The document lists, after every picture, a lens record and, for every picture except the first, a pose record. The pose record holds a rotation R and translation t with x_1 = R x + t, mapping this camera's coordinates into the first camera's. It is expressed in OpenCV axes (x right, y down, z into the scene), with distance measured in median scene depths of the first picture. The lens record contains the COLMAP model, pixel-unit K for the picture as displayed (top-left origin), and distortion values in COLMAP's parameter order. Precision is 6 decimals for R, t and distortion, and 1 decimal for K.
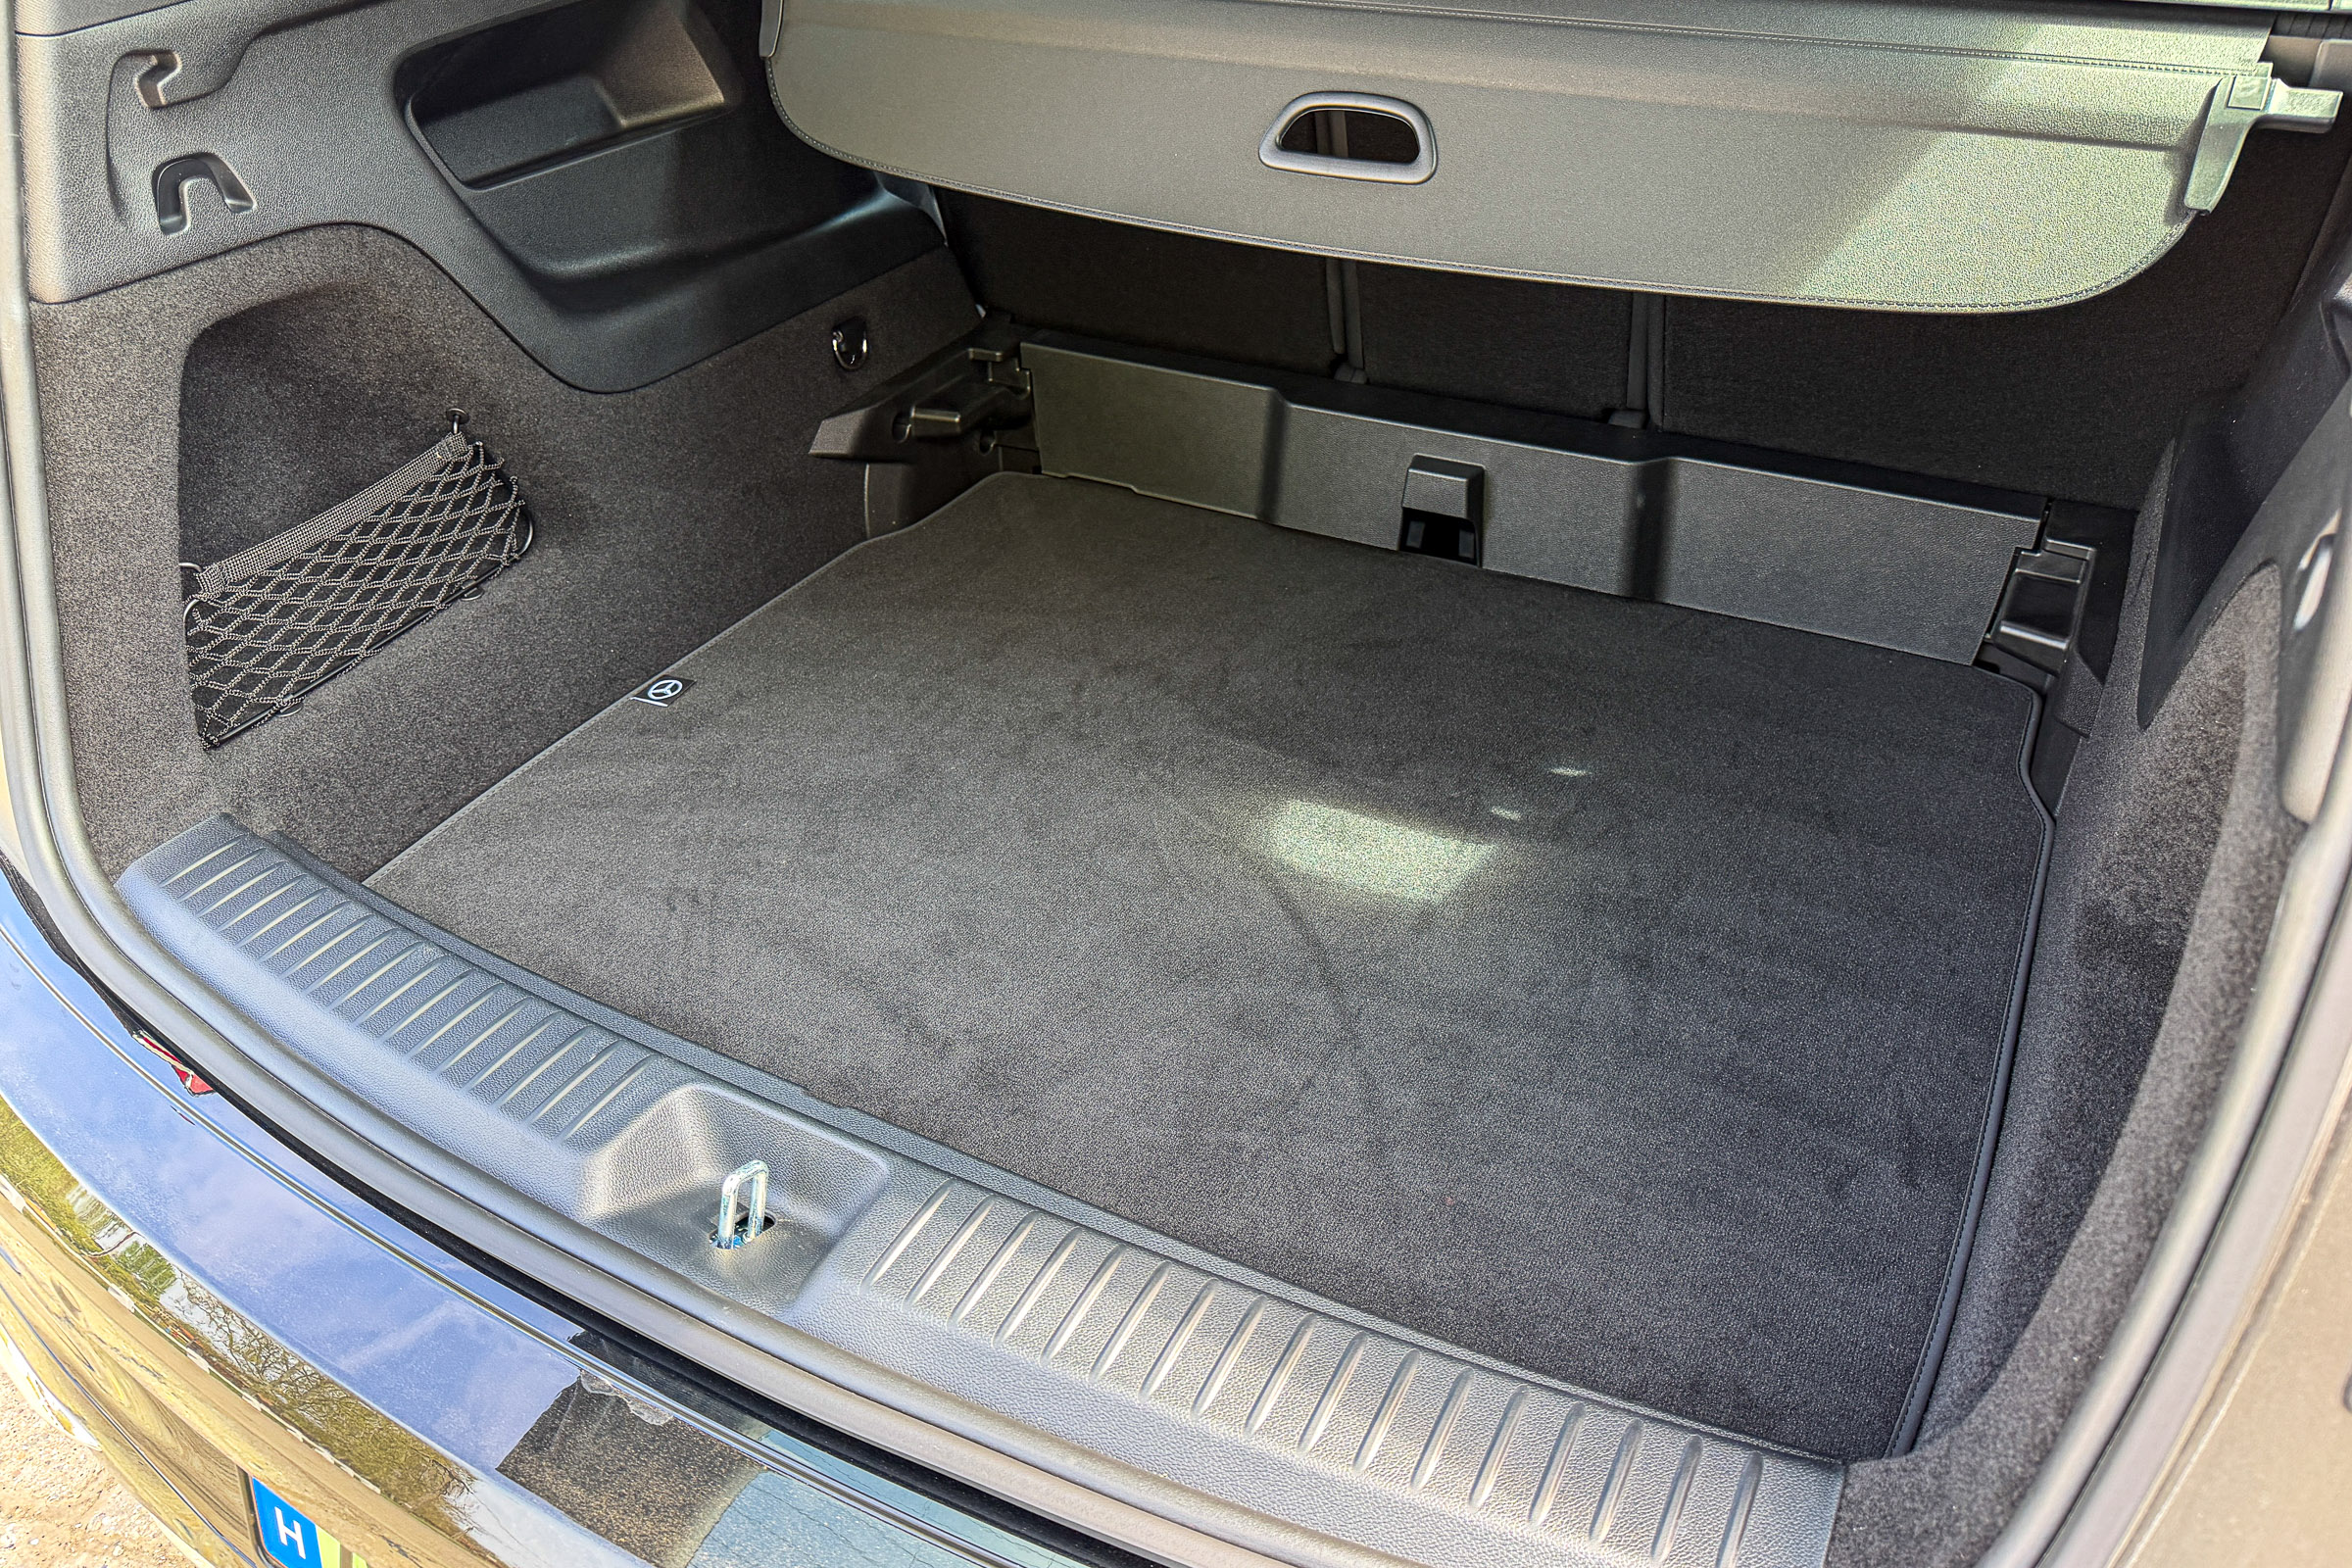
lens RADIAL K [[1667.6, 0, 1176.0], [0, 1667.6, 784.0], [0, 0, 1]] dist [0.000094, -0.010698]
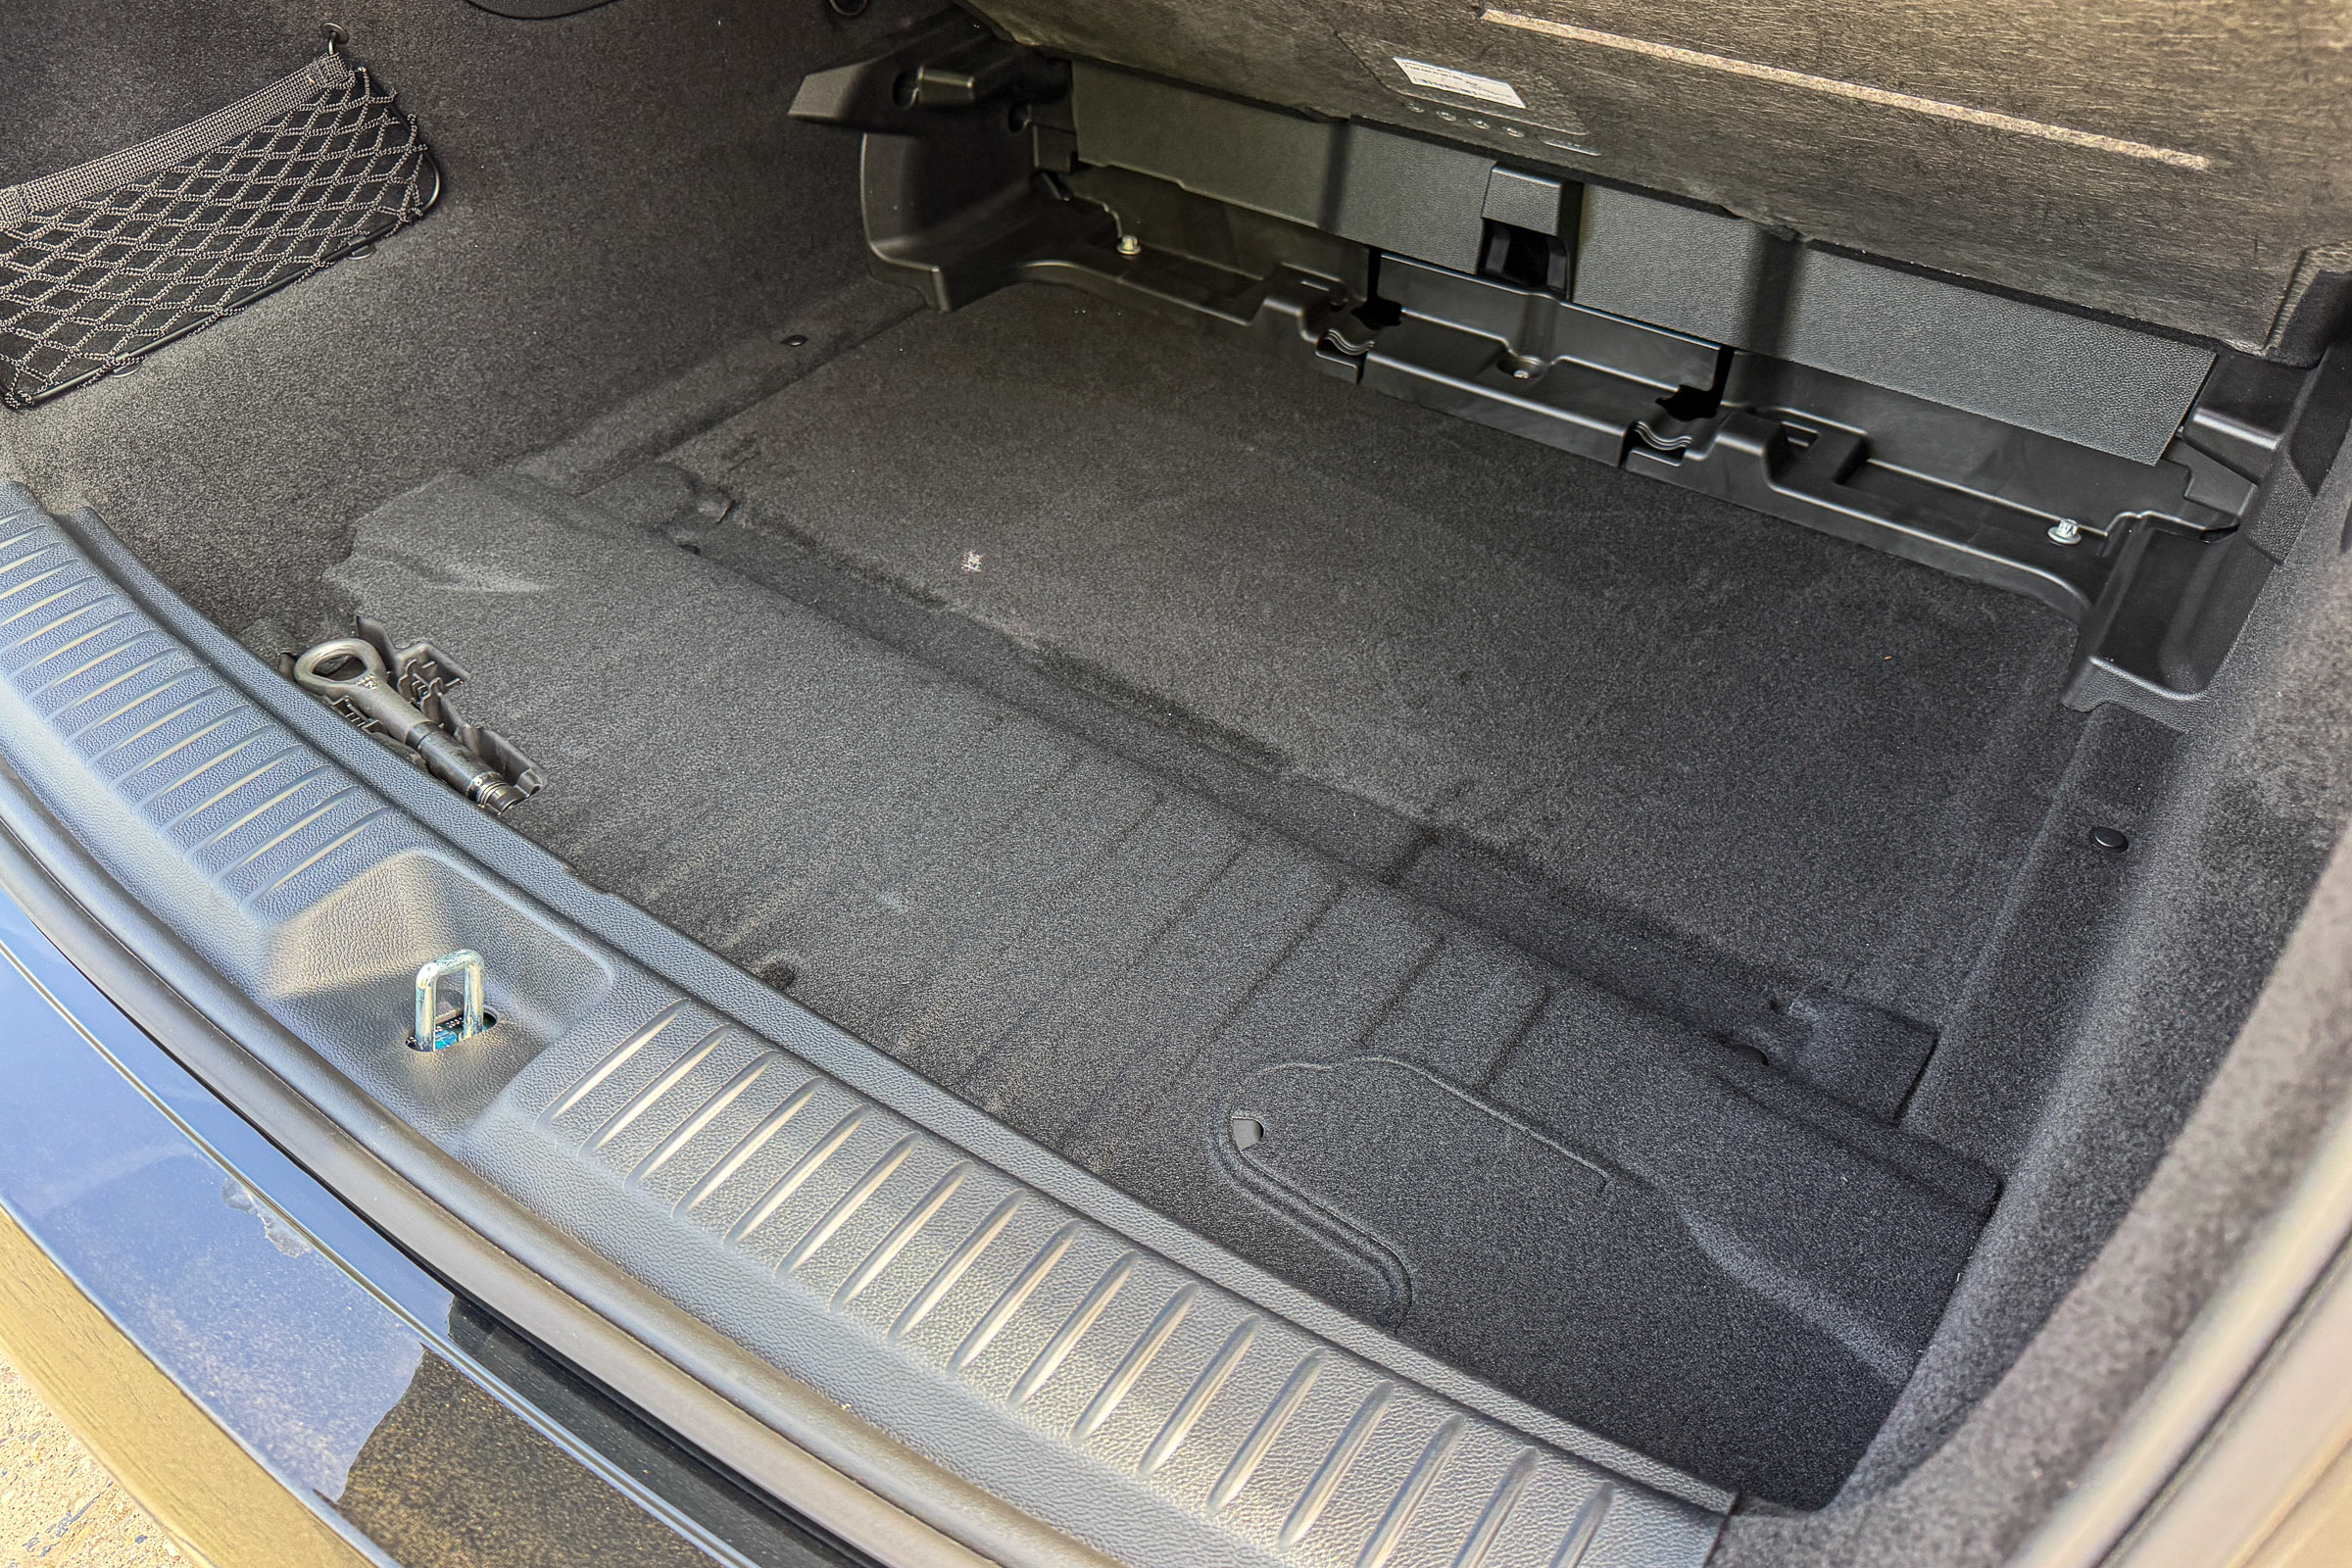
lens RADIAL K [[1696.7, 0, 1176.0], [0, 1696.7, 784.0], [0, 0, 1]] dist [-0.067660, 0.069820]
pose [[0.991942, 0.090062, -0.089111, 0.112571], [-0.076352, 0.986212, 0.146819, -0.001253], [0.101106, -0.138832, 0.985141, 0.165084]]
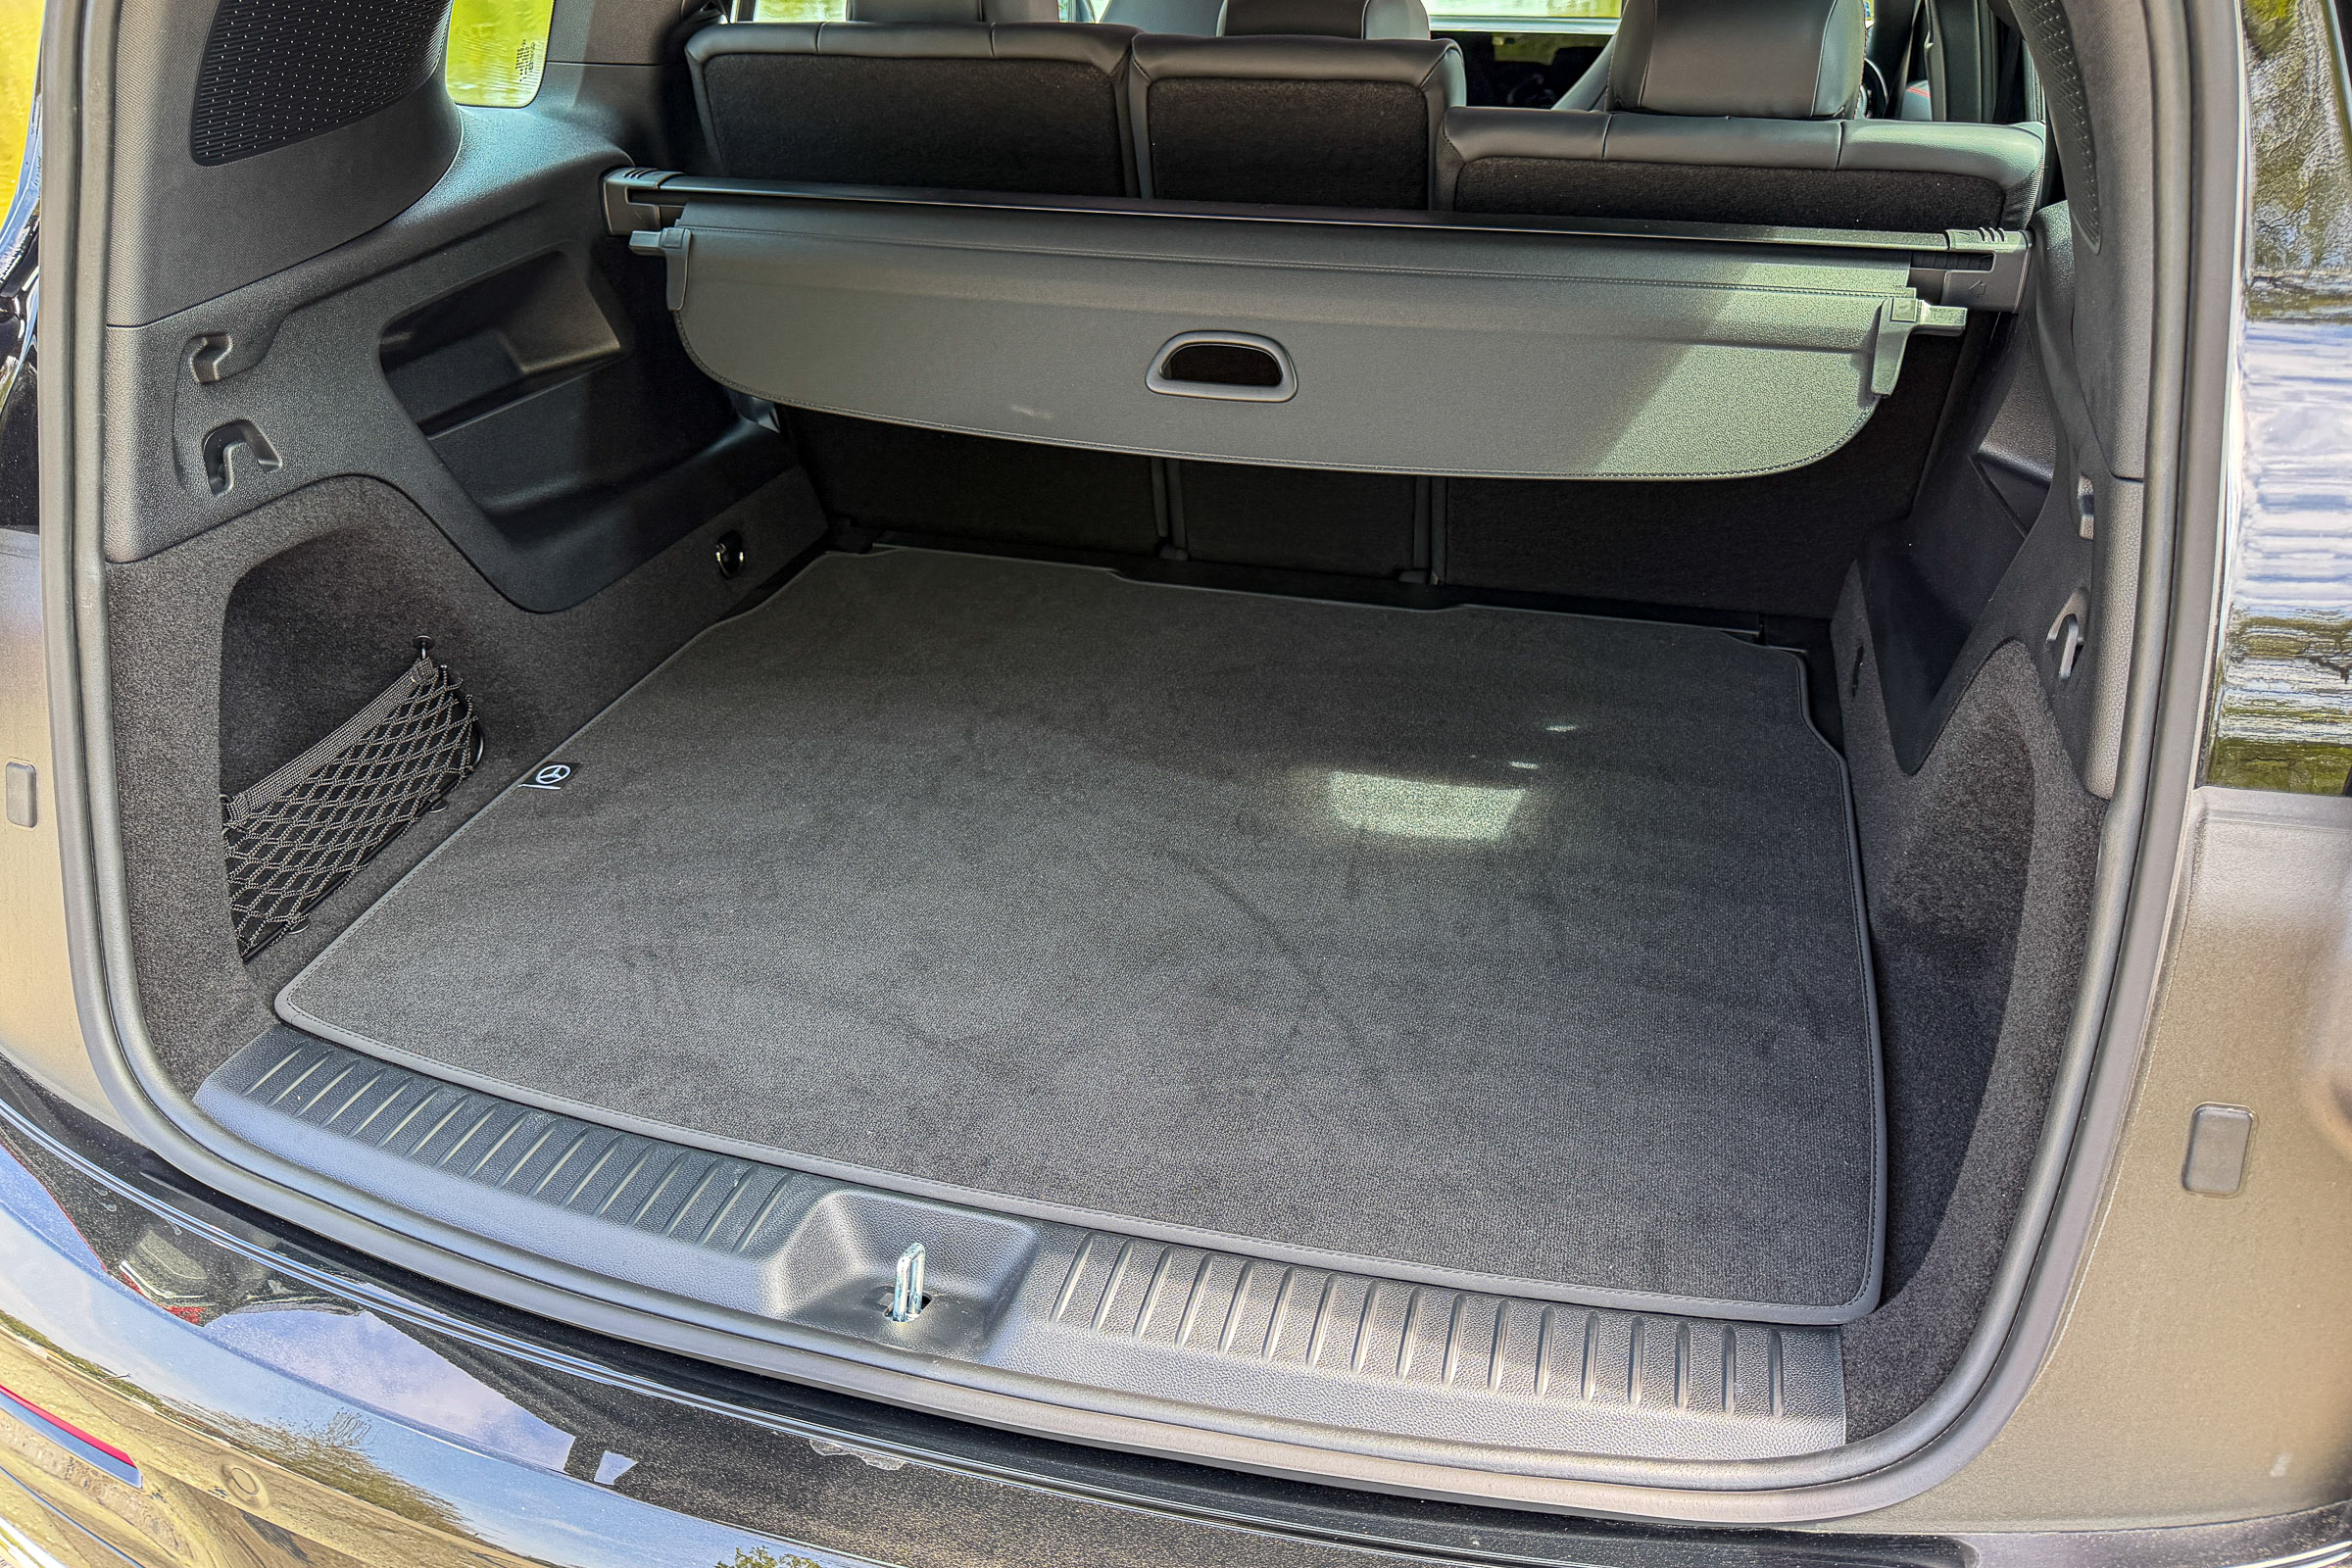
lens RADIAL K [[1656.1, 0, 1168.0], [0, 1656.1, 787.6], [0, 0, 1]] dist [0.029913, -0.042000]
pose [[0.975787, -0.090772, 0.198998, -0.198527], [0.110380, 0.989830, -0.089740, 0.023634], [-0.188829, 0.109533, 0.975882, -0.141695]]
